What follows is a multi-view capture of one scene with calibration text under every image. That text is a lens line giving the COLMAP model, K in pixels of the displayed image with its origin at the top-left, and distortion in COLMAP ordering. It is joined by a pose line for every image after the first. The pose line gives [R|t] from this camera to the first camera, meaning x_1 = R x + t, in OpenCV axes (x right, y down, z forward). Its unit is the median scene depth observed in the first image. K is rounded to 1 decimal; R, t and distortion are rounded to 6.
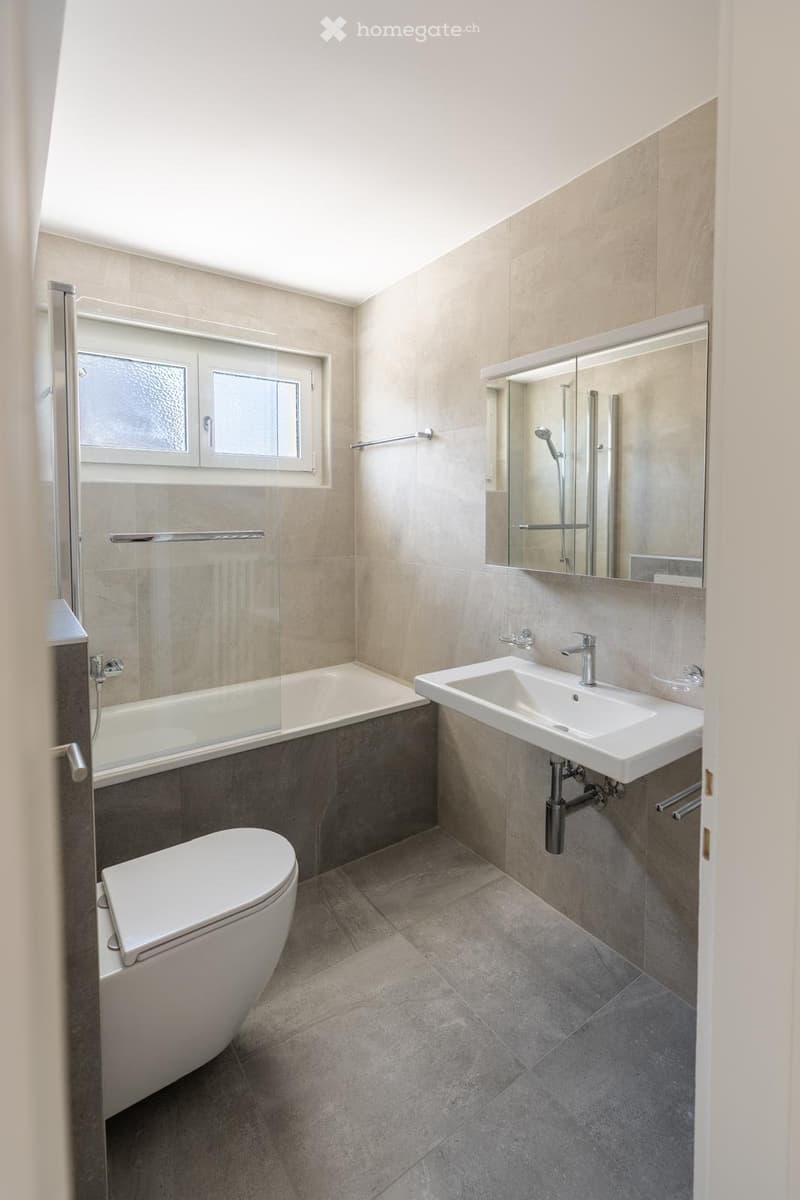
lens RADIAL K [[567.5, 0, 402.9], [0, 567.5, 542.7], [0, 0, 1]] dist [-0.001309, -0.000101]
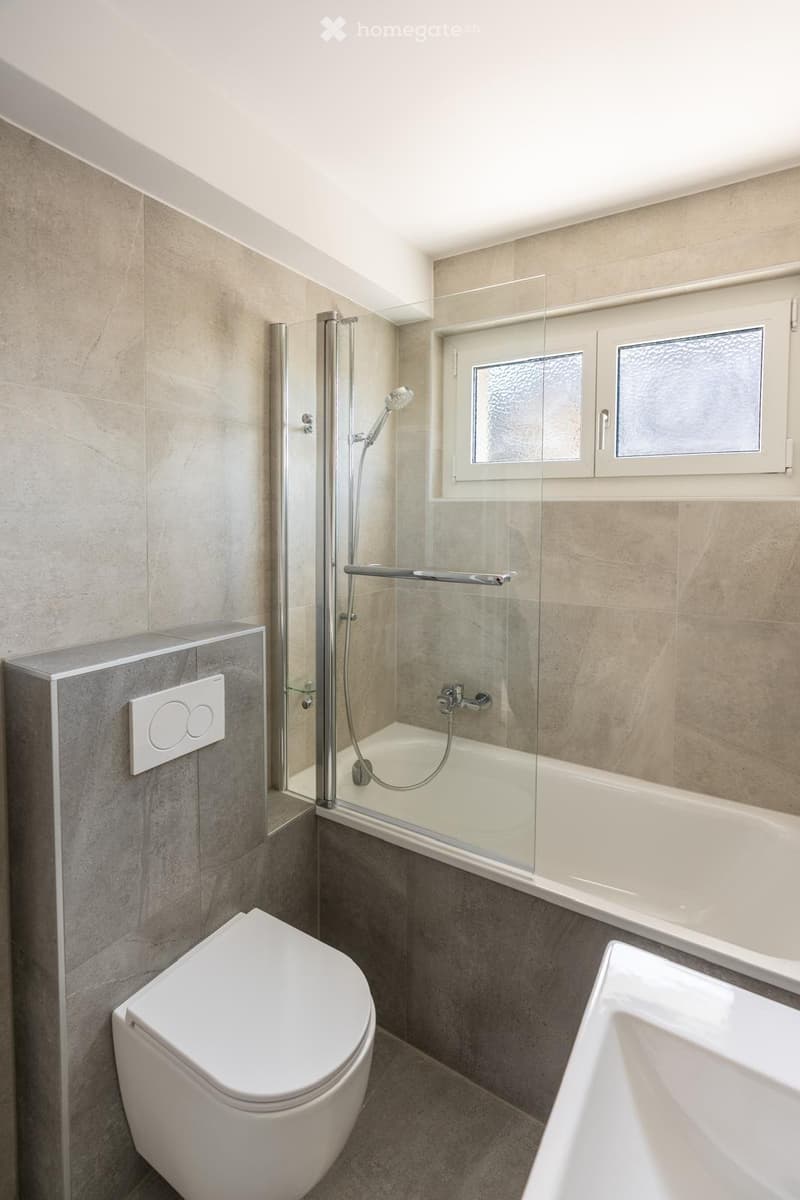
lens RADIAL K [[567.5, 0, 402.9], [0, 567.5, 542.7], [0, 0, 1]] dist [-0.001309, -0.000101]
pose [[0.389191, 0.054641, -0.919535, 0.256601], [-0.063174, 0.997472, 0.032534, -0.053666], [0.918988, 0.045429, 0.391659, 0.461161]]
